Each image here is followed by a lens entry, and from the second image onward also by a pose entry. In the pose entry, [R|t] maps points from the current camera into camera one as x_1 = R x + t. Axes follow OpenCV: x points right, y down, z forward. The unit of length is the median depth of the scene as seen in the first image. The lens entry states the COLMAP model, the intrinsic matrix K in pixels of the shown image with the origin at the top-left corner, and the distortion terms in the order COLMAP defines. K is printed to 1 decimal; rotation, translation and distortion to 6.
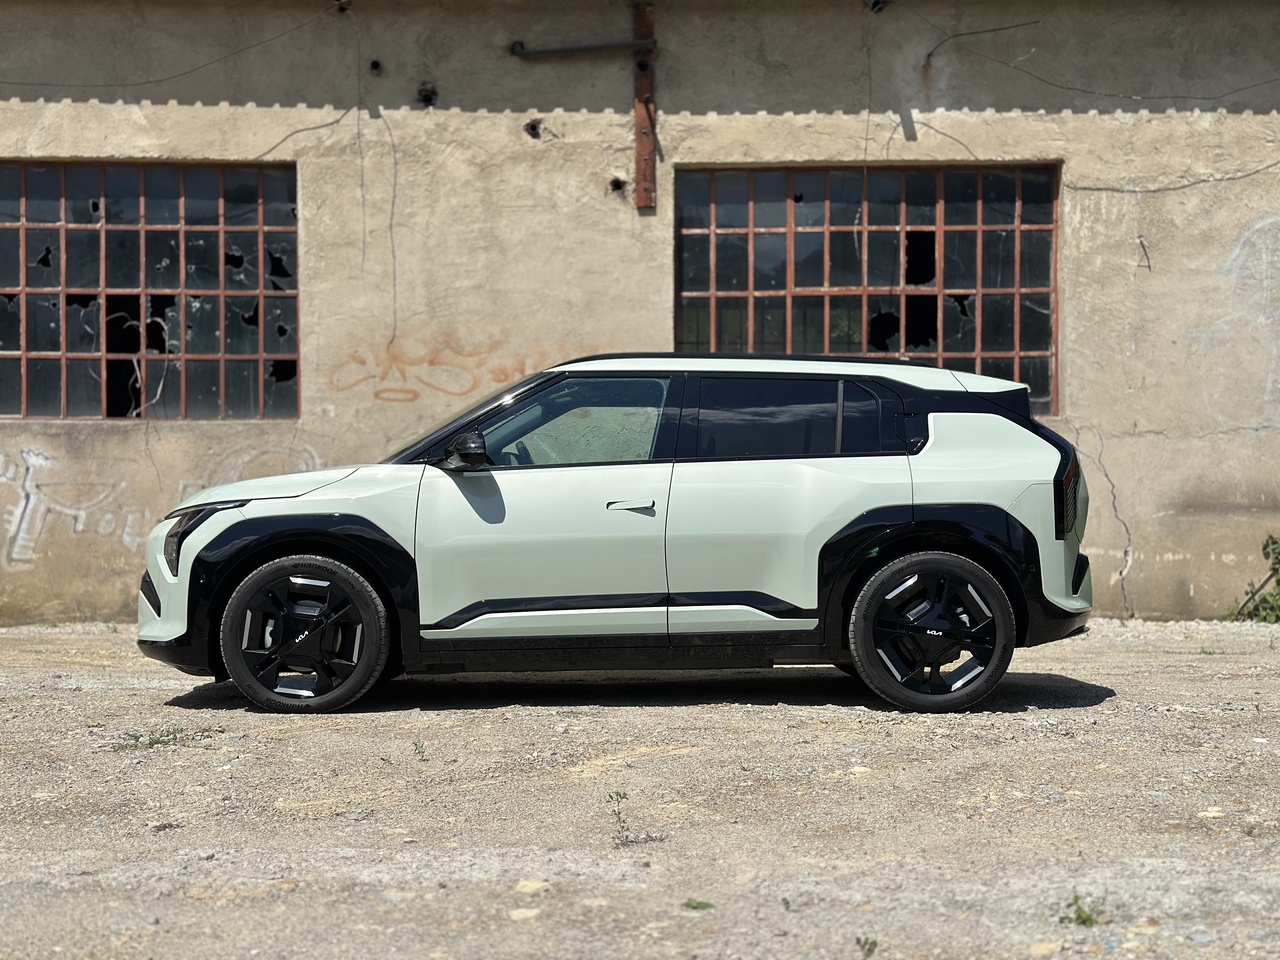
lens RADIAL K [[1793.6, 0, 635.2], [0, 1793.6, 521.8], [0, 0, 1]] dist [0.189861, -0.434536]
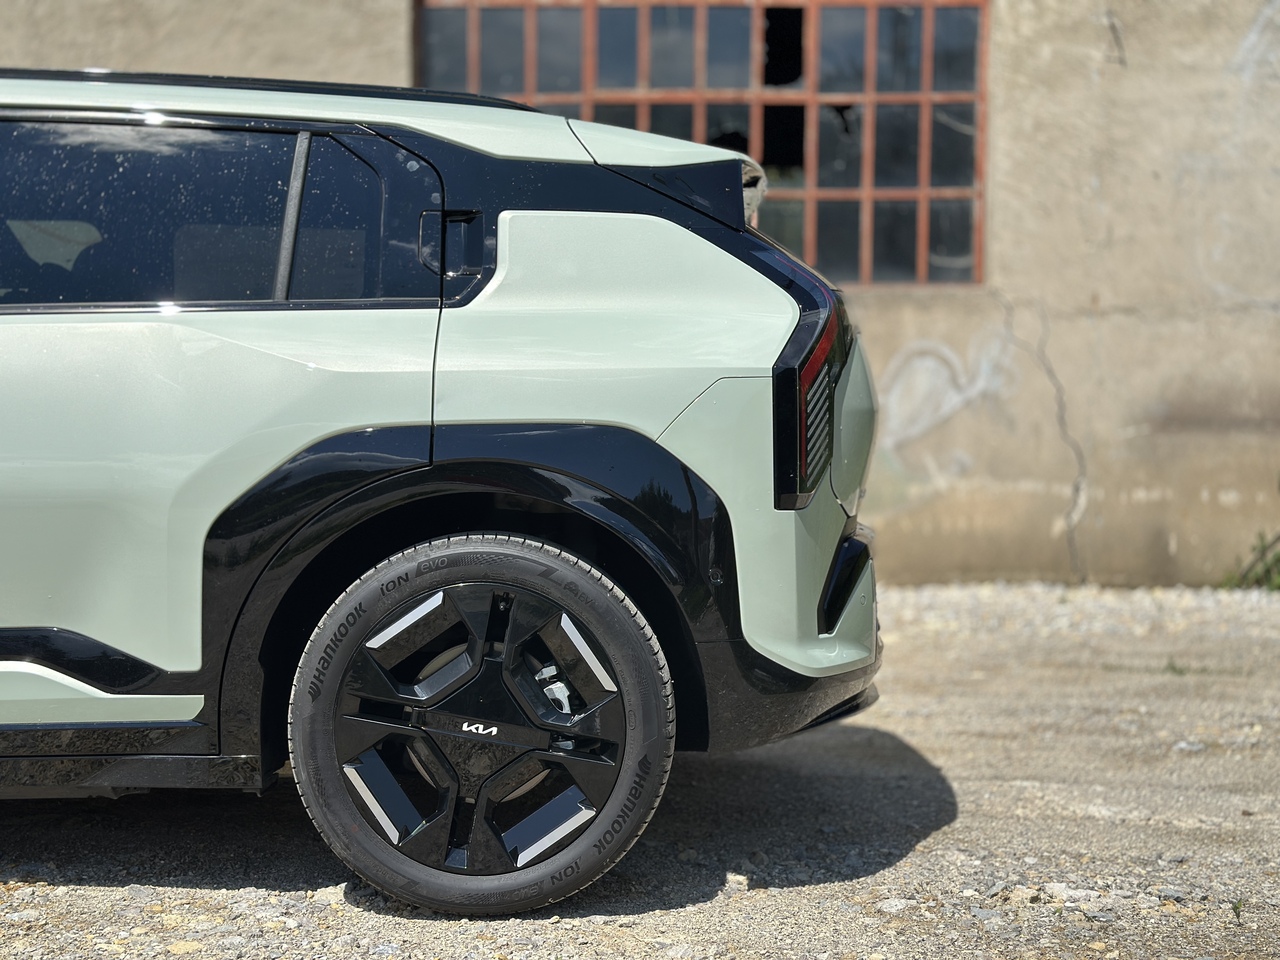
lens RADIAL K [[1793.6, 0, 635.2], [0, 1793.6, 521.8], [0, 0, 1]] dist [0.189861, -0.434536]
pose [[0.999880, 0.008914, -0.012666, 0.115296], [-0.008230, 0.998556, 0.053087, -0.005256], [0.013121, -0.052977, 0.998510, 0.324204]]
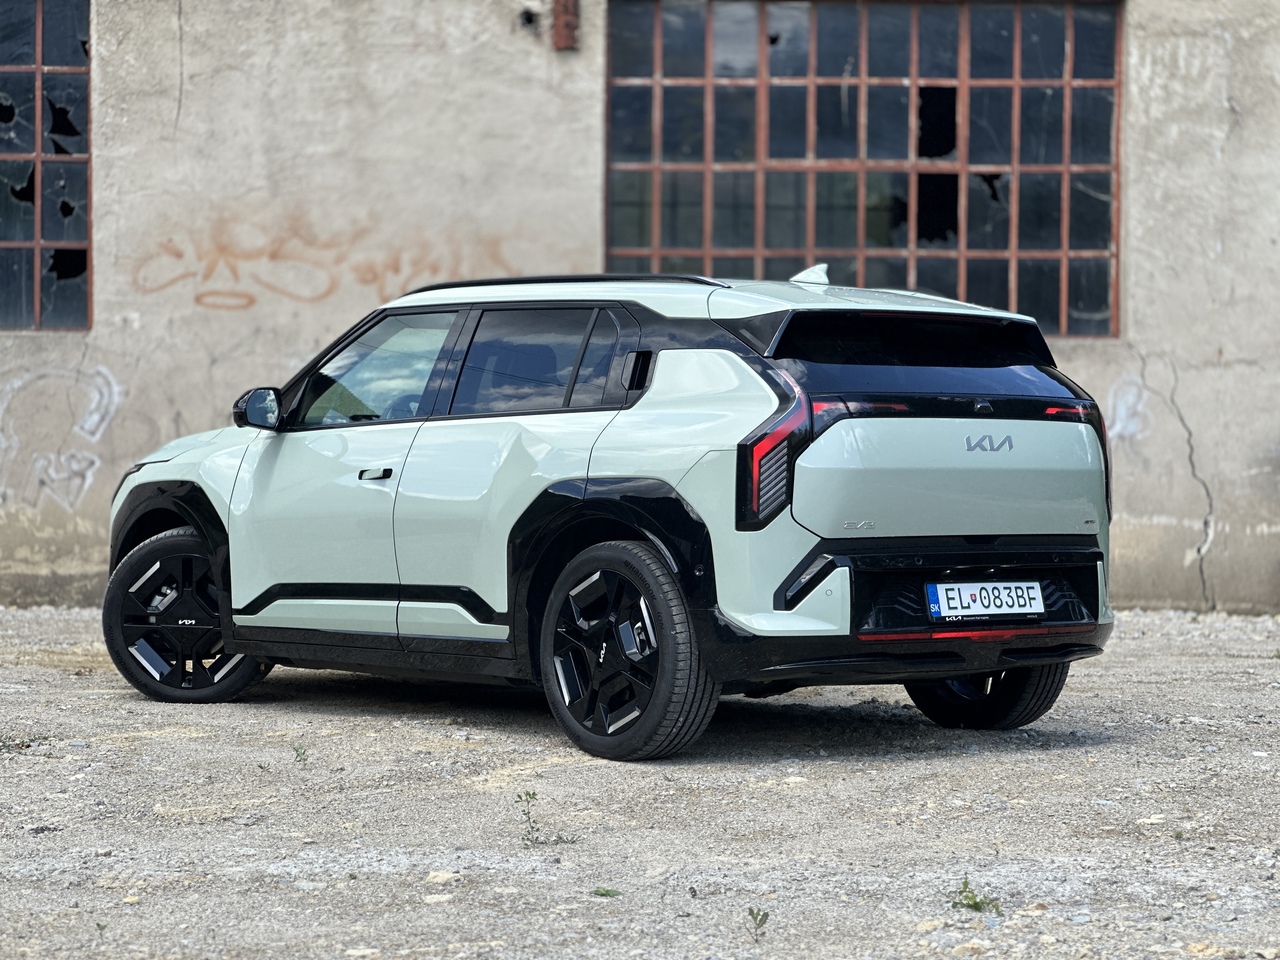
lens RADIAL K [[2886.3, 0, 657.3], [0, 2886.3, 478.8], [0, 0, 1]] dist [0.195915, 0.479832]
pose [[0.999243, 0.009779, 0.037661, -0.000208], [-0.010194, 0.999889, 0.010844, -0.011942], [-0.037550, -0.011219, 0.999232, -0.188894]]
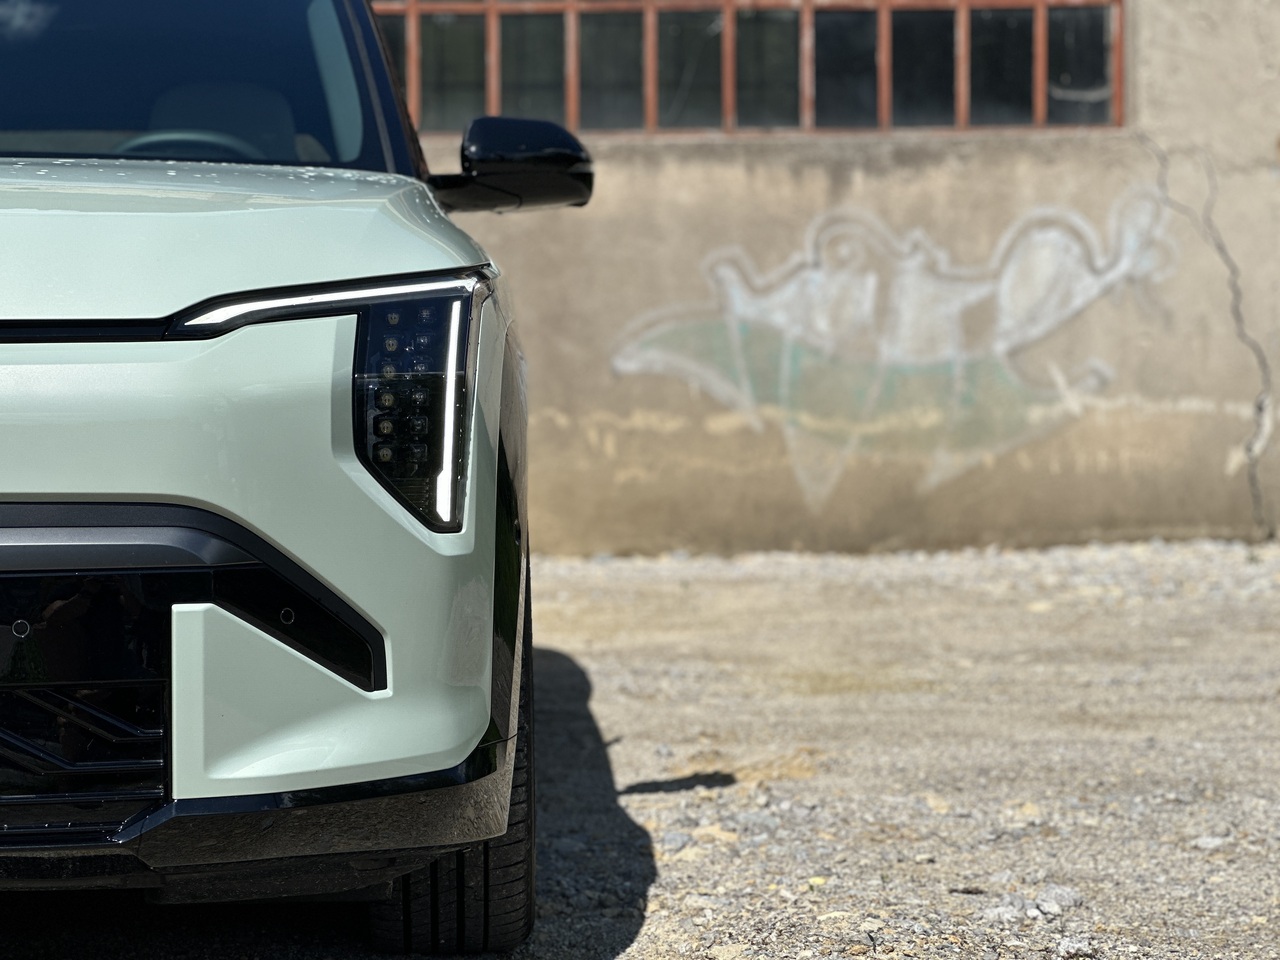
lens RADIAL K [[2885.7, 0, 640.2], [0, 2885.7, 481.2], [0, 0, 1]] dist [0.118309, 0.544776]
pose [[0.998522, -0.009901, 0.053431, 0.062083], [0.007521, 0.998978, 0.044561, 0.000679], [-0.053818, -0.044093, 0.997577, 0.228036]]
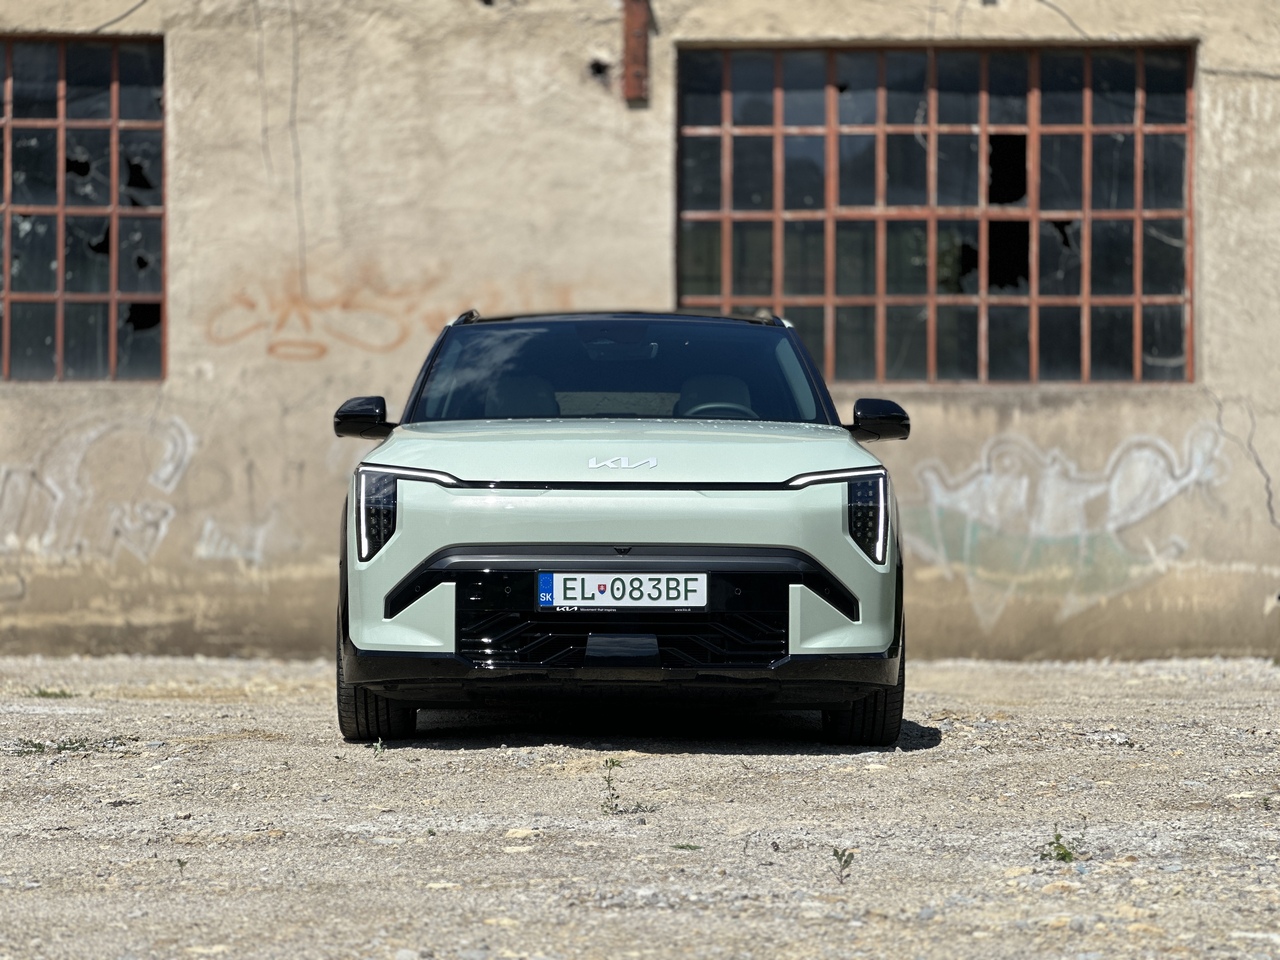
lens RADIAL K [[2887.5, 0, 639.1], [0, 2887.5, 476.4], [0, 0, 1]] dist [0.217945, -0.219554]
pose [[0.999951, 0.005373, 0.008320, -0.002106], [-0.005124, 0.999546, -0.029679, 0.015874], [-0.008476, 0.029635, 0.999525, -0.185173]]
